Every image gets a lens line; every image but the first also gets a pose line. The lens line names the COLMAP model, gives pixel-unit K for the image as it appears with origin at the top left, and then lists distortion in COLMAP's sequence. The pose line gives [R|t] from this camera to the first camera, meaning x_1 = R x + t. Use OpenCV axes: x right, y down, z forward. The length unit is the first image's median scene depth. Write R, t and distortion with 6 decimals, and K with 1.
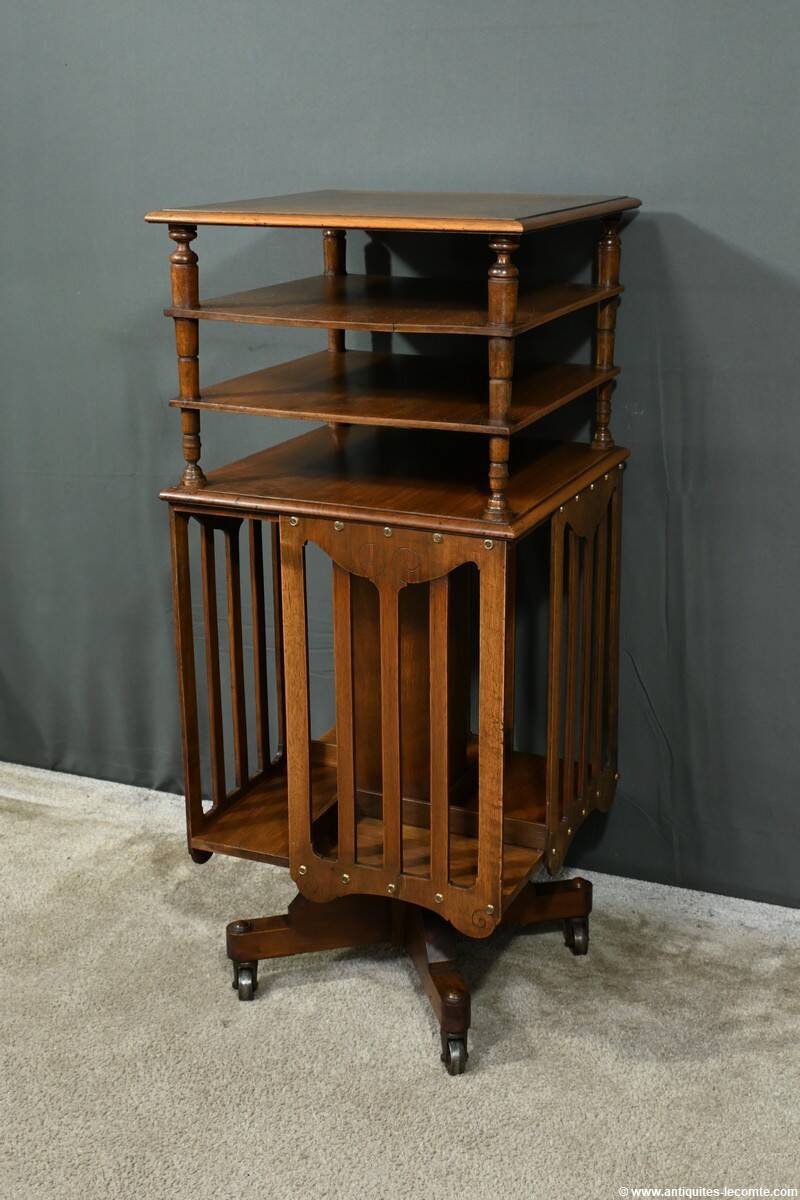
lens RADIAL K [[1556.7, 0, 430.3], [0, 1556.7, 608.6], [0, 0, 1]] dist [0.009409, -0.000003]
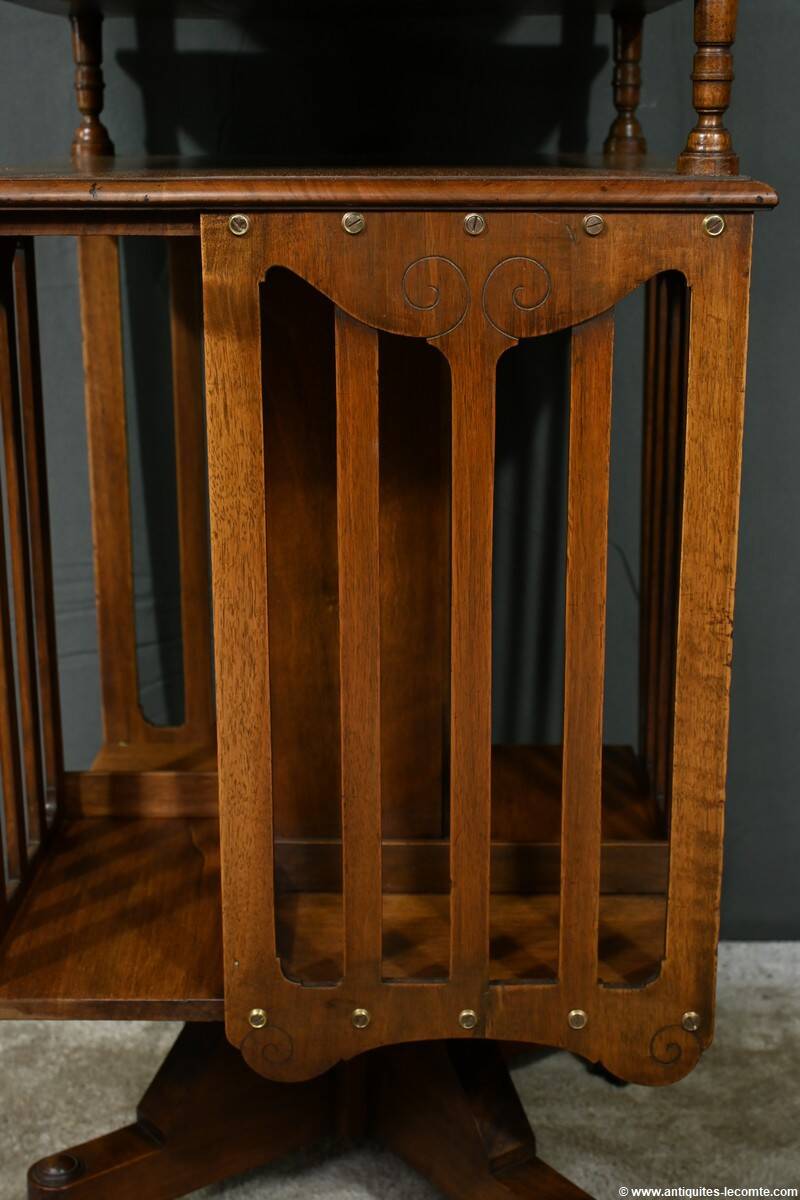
lens RADIAL K [[1772.3, 0, 395.6], [0, 1772.3, 606.0], [0, 0, 1]] dist [0.014552, -0.034188]
pose [[0.925172, -0.106033, 0.364436, -0.242531], [0.121257, 0.992438, -0.019078, 0.066239], [-0.359657, 0.061841, 0.931033, 0.527144]]
